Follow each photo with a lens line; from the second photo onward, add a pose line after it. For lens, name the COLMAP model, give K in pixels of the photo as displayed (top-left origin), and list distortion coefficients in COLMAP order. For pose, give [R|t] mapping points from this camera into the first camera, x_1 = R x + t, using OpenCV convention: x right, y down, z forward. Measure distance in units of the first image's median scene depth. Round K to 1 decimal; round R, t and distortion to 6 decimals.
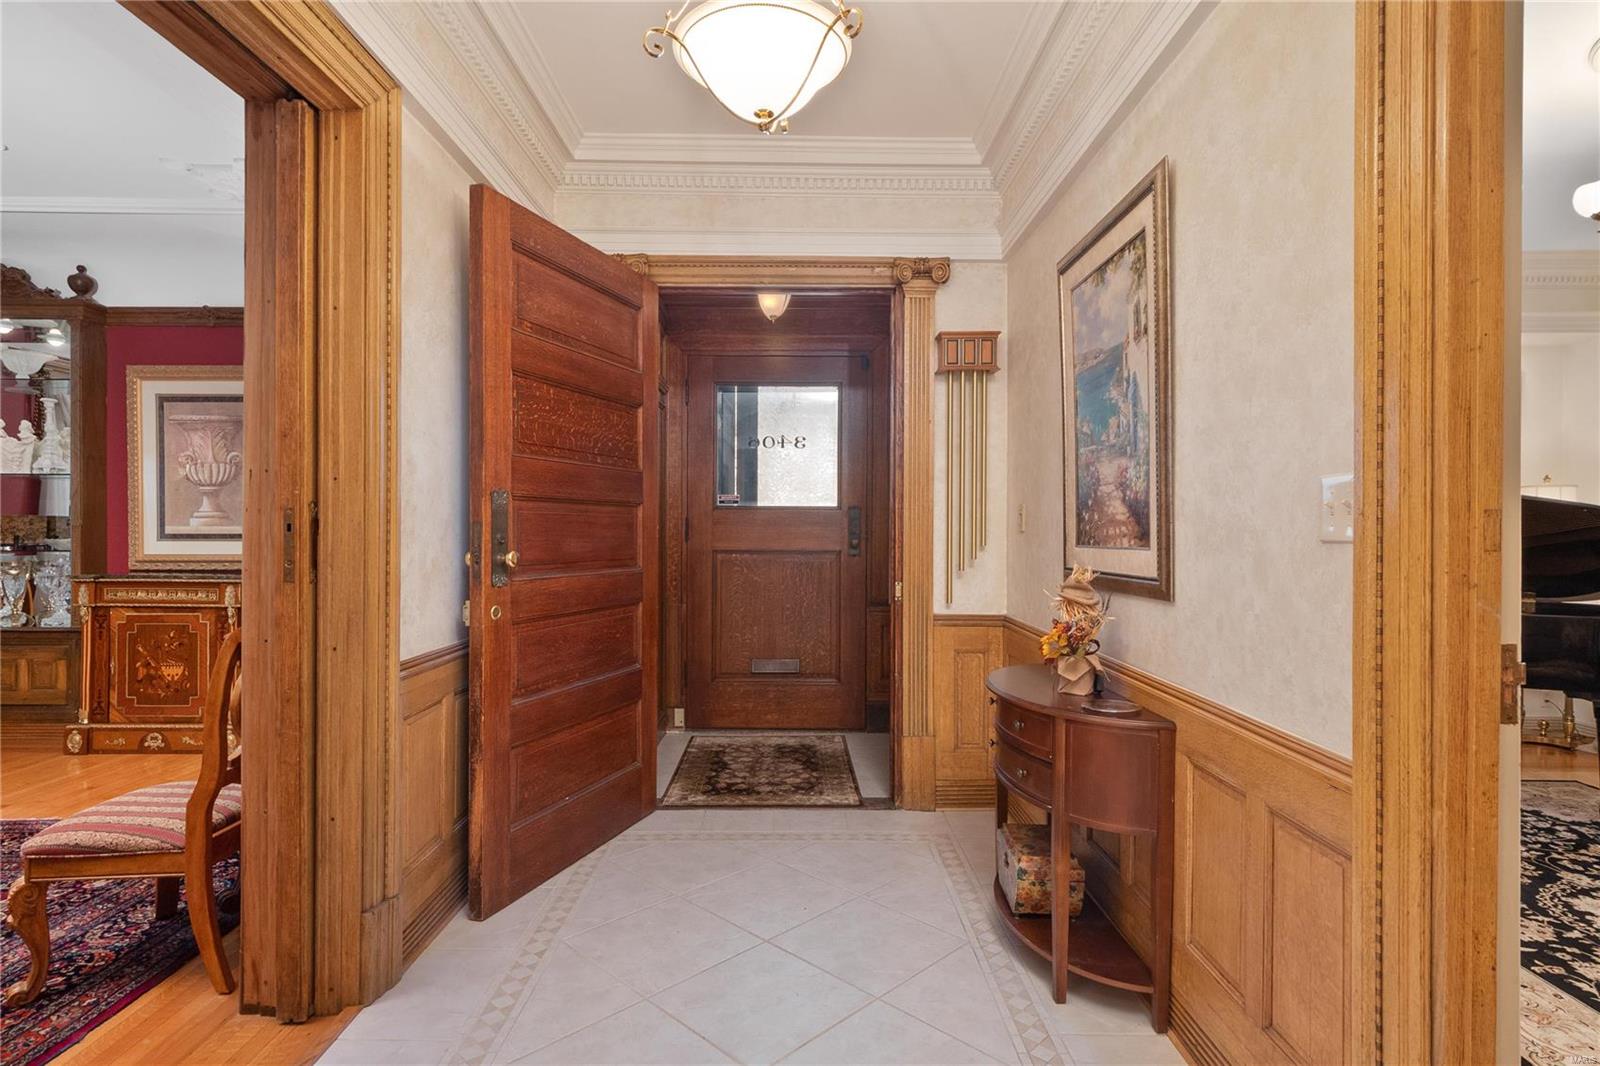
lens RADIAL K [[807.3, 0, 800.8], [0, 807.3, 534.0], [0, 0, 1]] dist [-0.004578, 0.000409]
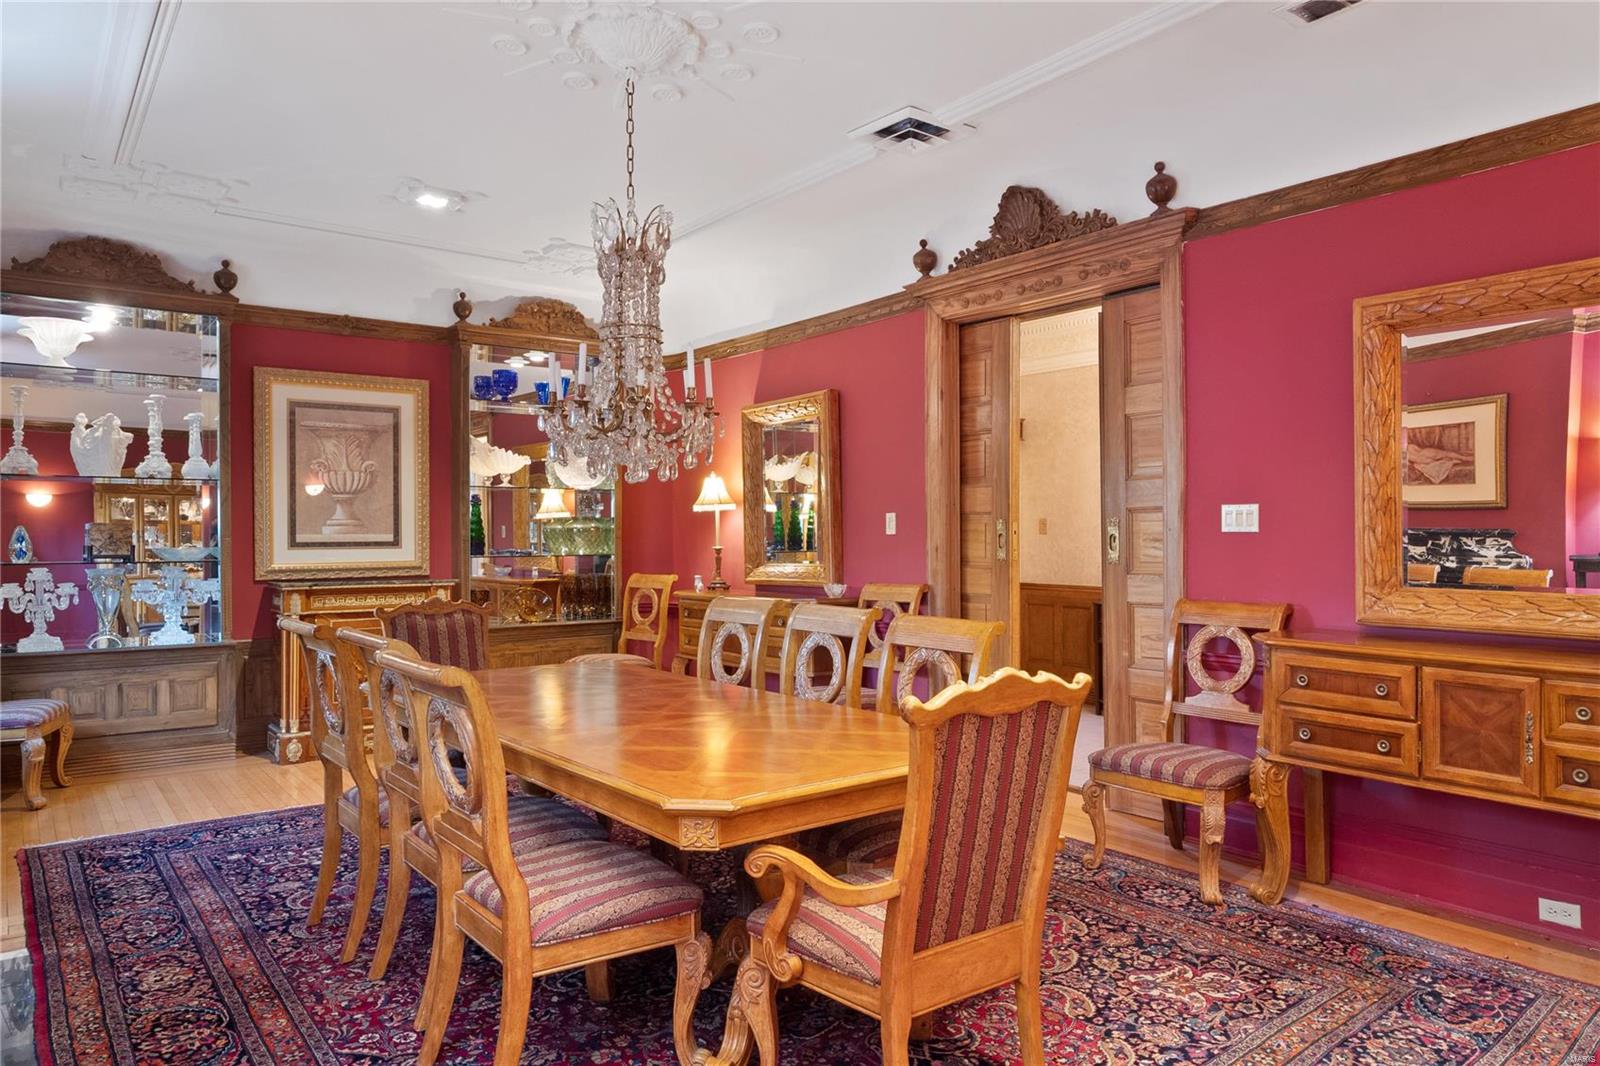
lens RADIAL K [[1060.6, 0, 799.9], [0, 1060.6, 531.4], [0, 0, 1]] dist [-0.001243, -0.000072]
pose [[0.802532, -0.004996, 0.596588, -1.067443], [0.006856, 0.999976, -0.000849, -0.008084], [-0.596569, 0.004772, 0.802548, -0.394771]]
